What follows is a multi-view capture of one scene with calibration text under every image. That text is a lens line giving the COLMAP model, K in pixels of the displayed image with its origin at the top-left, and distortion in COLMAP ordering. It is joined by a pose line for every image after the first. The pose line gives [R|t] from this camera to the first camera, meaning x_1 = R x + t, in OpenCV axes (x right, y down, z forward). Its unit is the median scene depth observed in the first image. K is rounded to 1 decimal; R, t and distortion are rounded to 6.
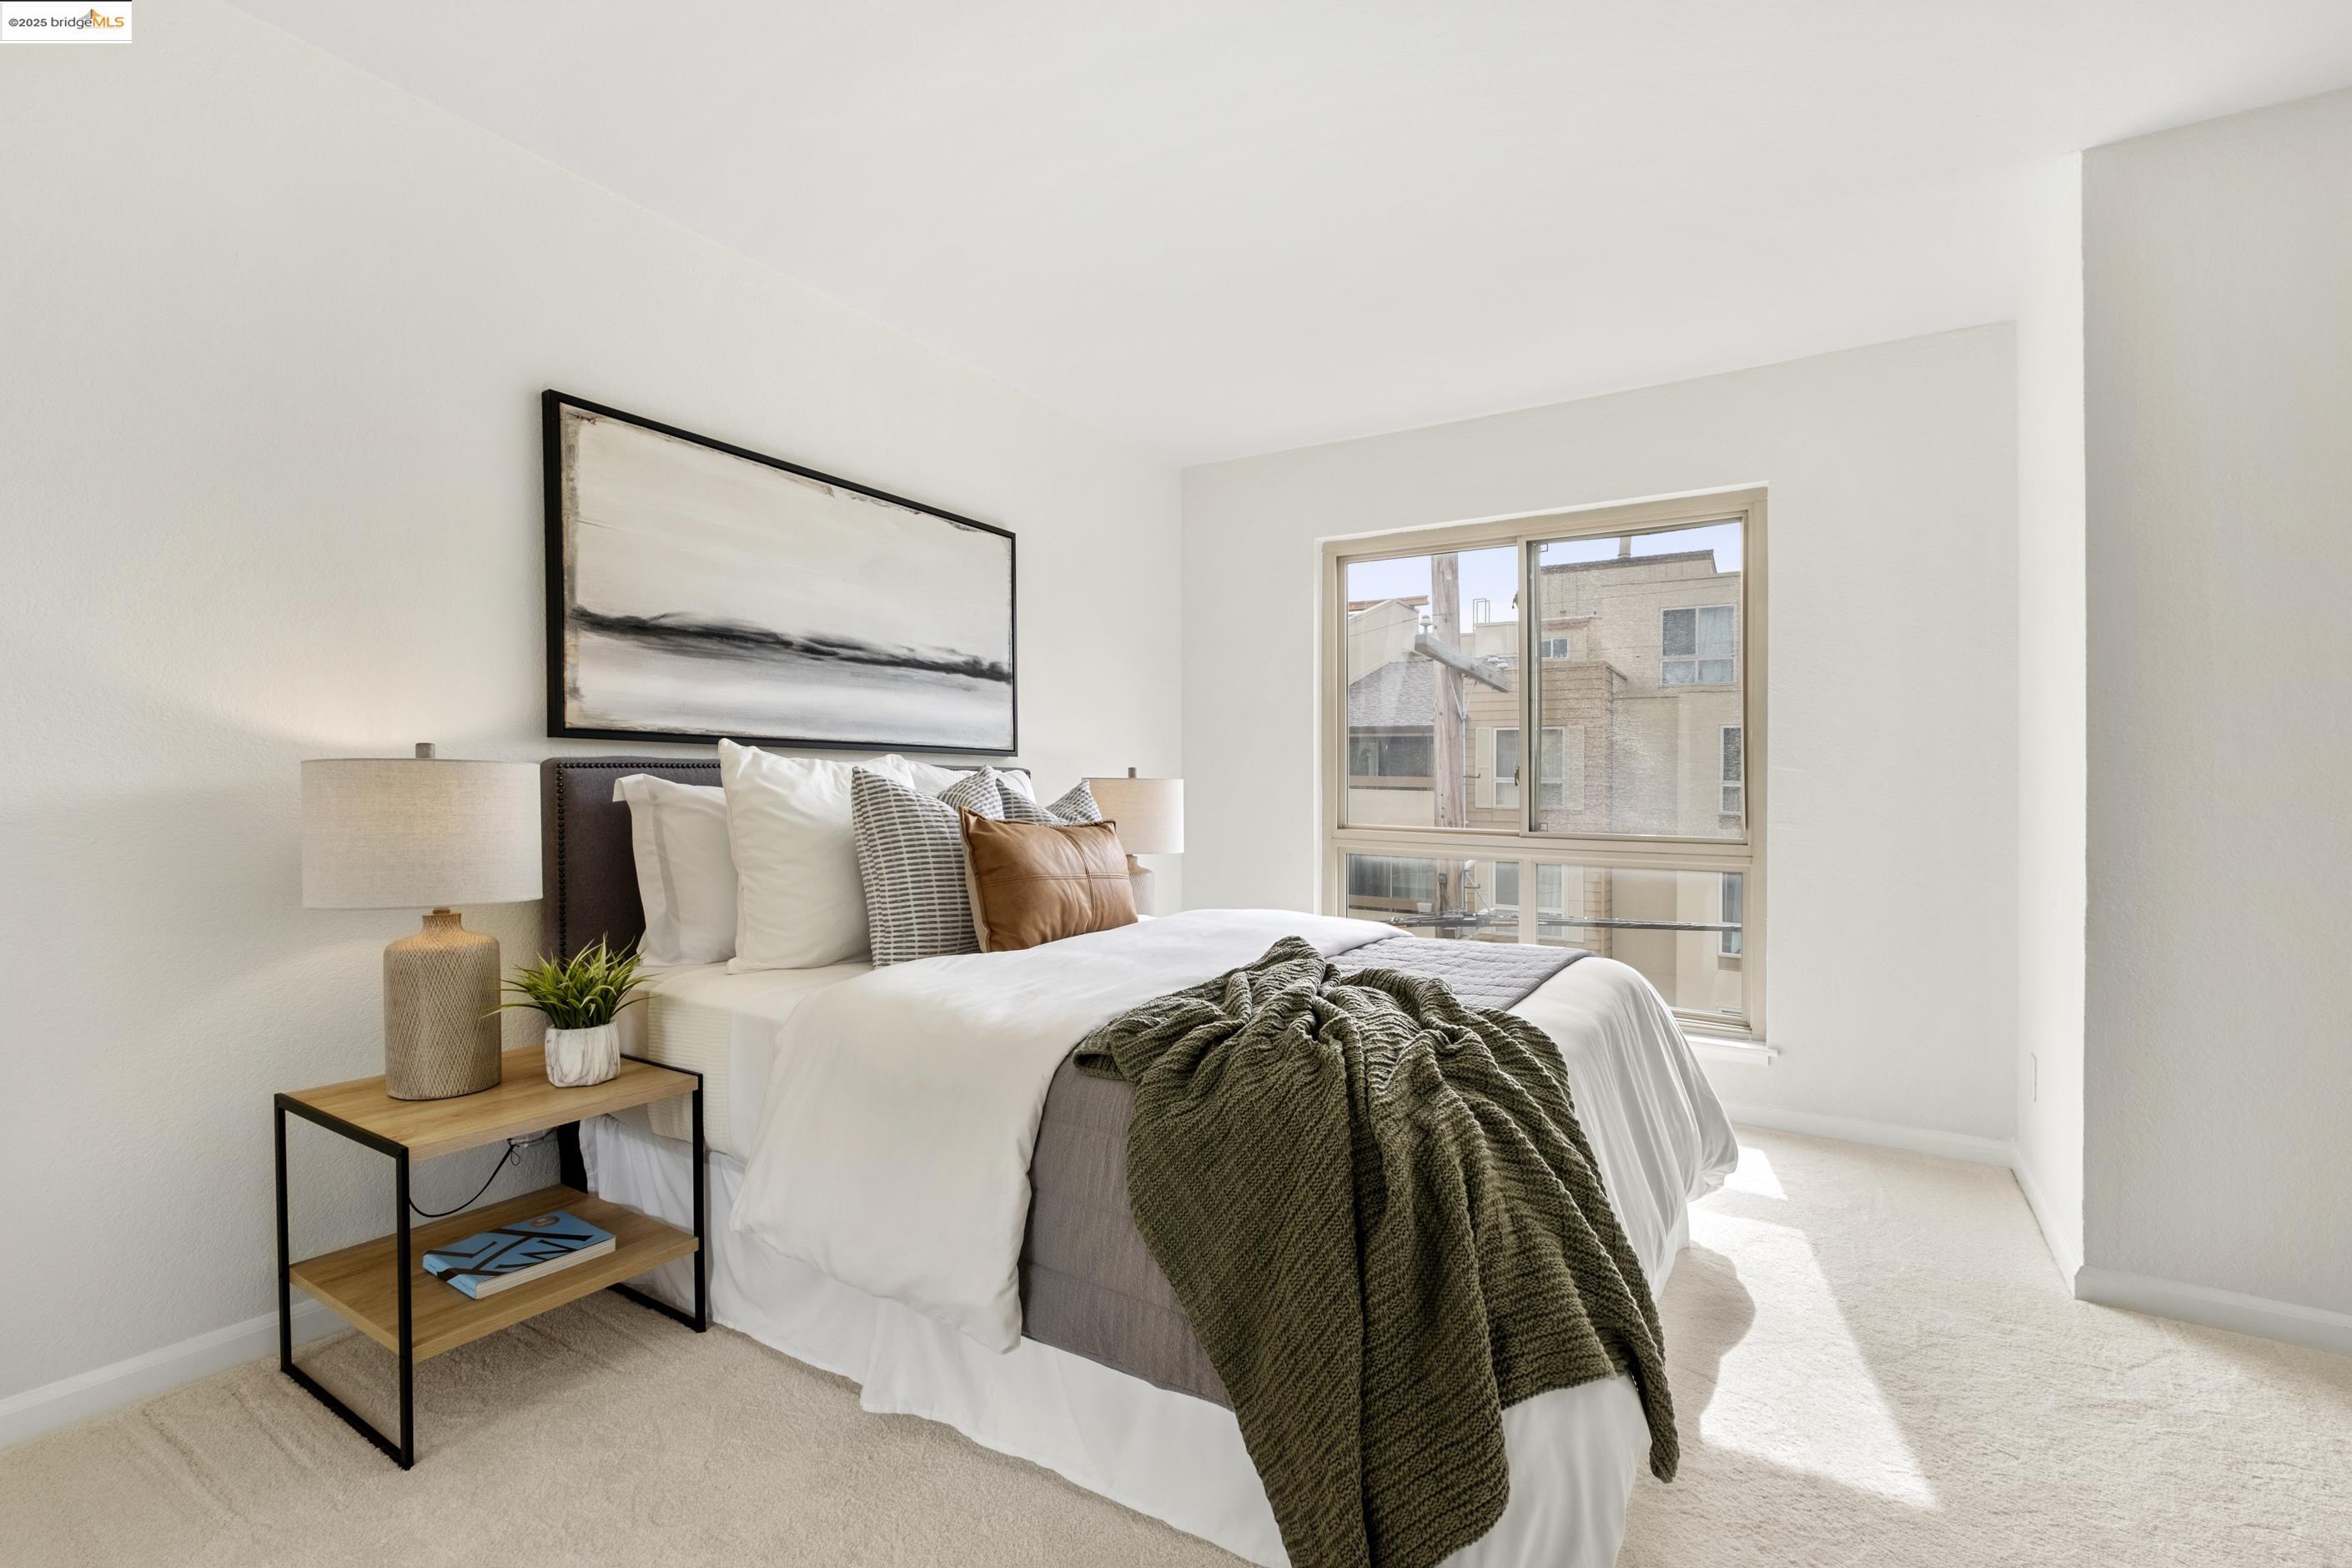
lens RADIAL K [[1041.2, 0, 1156.8], [0, 1041.2, 799.3], [0, 0, 1]] dist [0.007678, -0.007122]
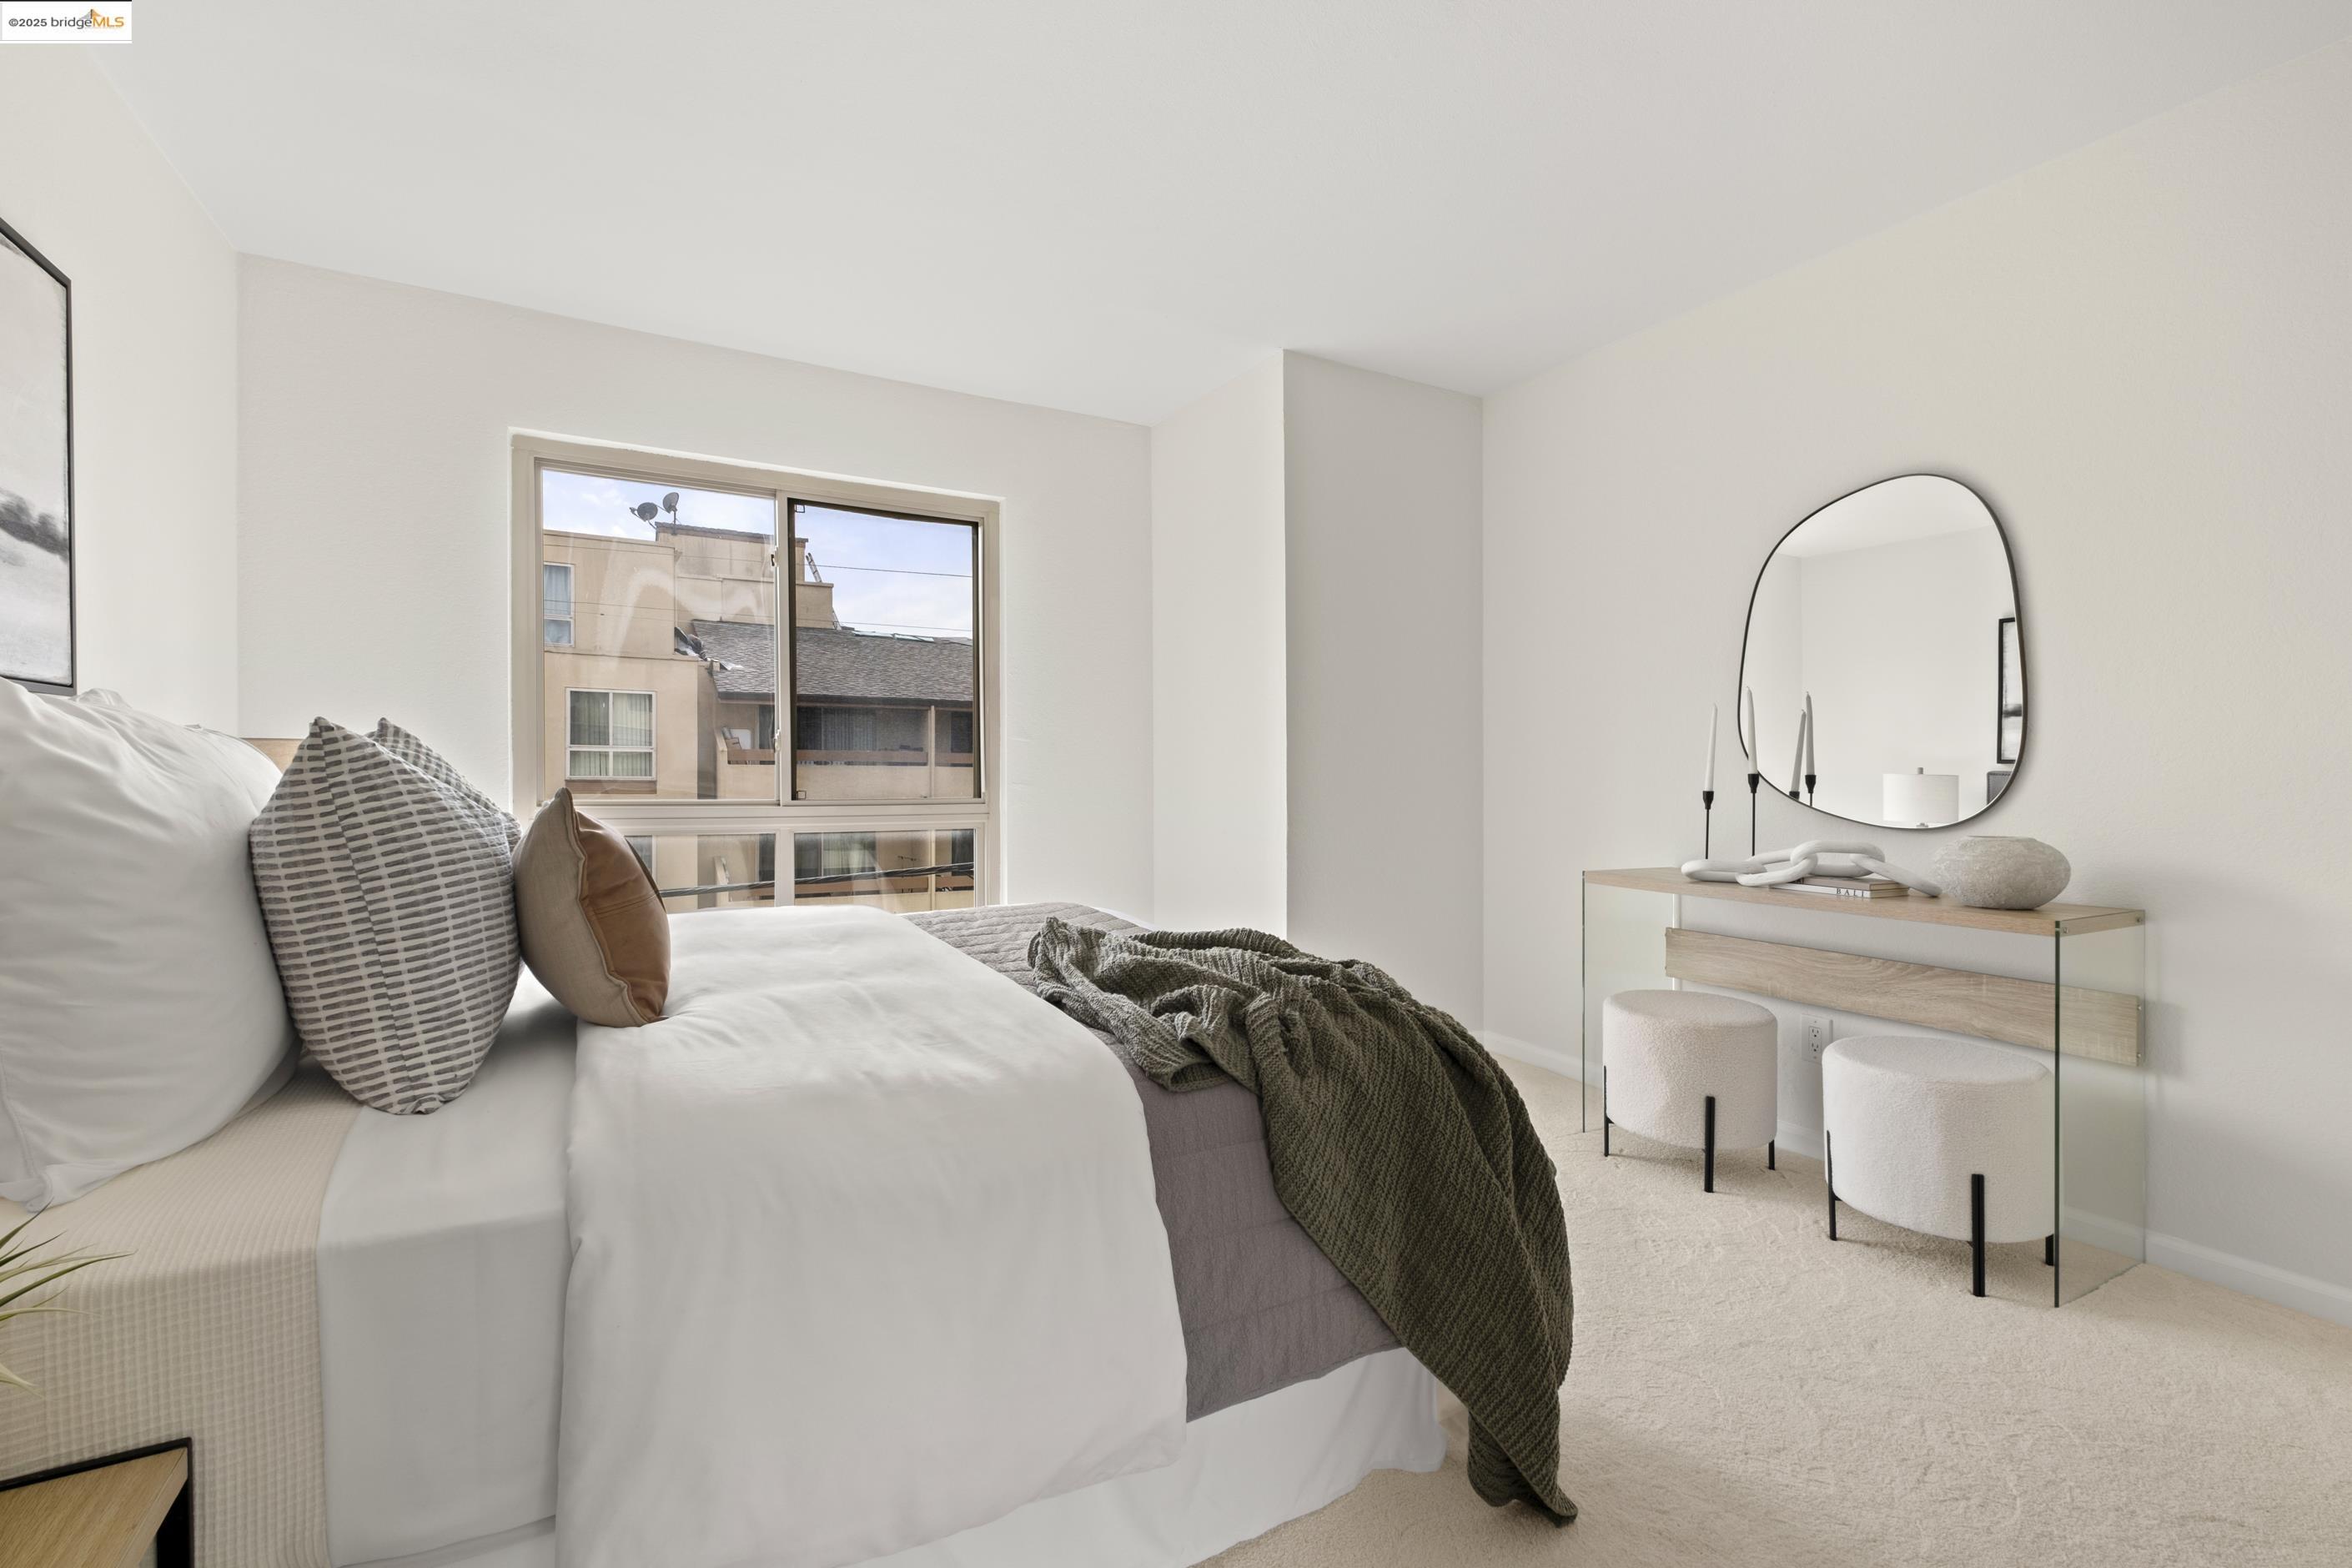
lens RADIAL K [[1041.2, 0, 1166.6], [0, 1041.2, 767.1], [0, 0, 1]] dist [0.007678, -0.007122]
pose [[0.464626, -0.011017, 0.885439, -0.489909], [0.007127, 0.999937, 0.008701, -0.007786], [-0.885479, 0.002268, 0.464675, 0.359488]]
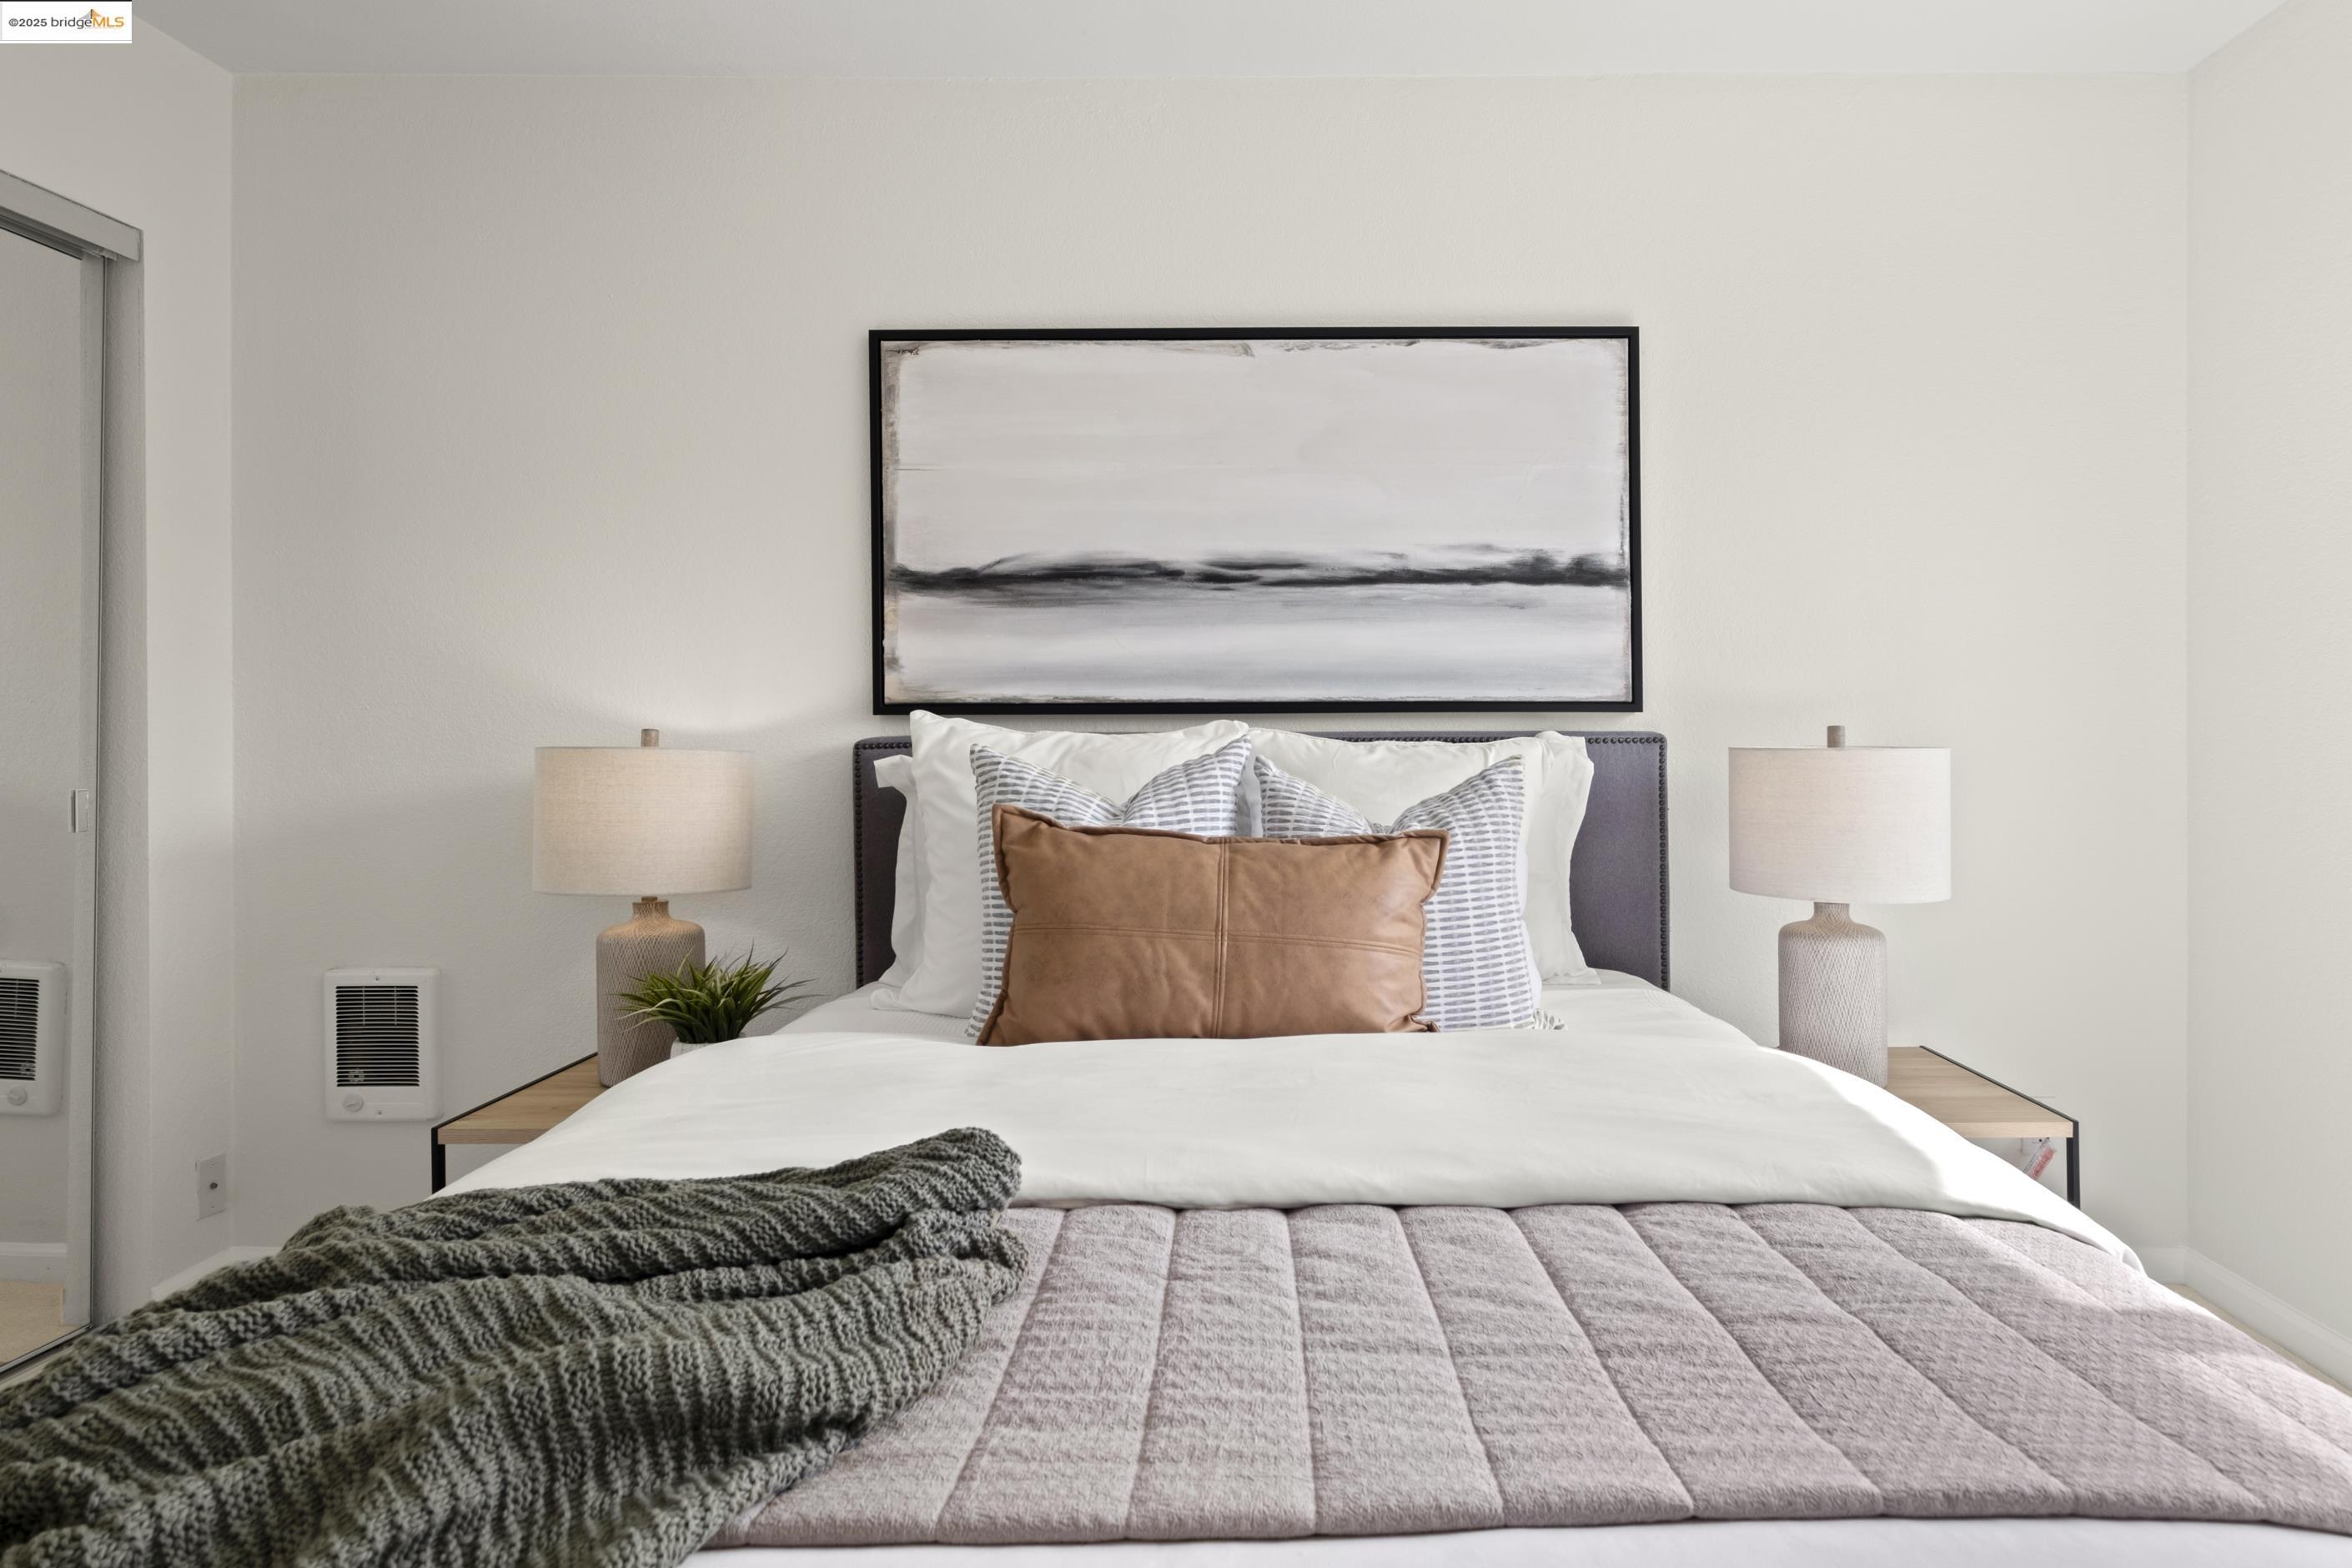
lens RADIAL K [[1237.4, 0, 1178.1], [0, 1237.4, 771.0], [0, 0, 1]] dist [-0.002659, 0.000084]
pose [[0.555111, -0.005347, -0.831759, 0.412262], [-0.002752, 0.999962, -0.008264, -0.003185], [0.831771, 0.006876, 0.555076, 0.573244]]
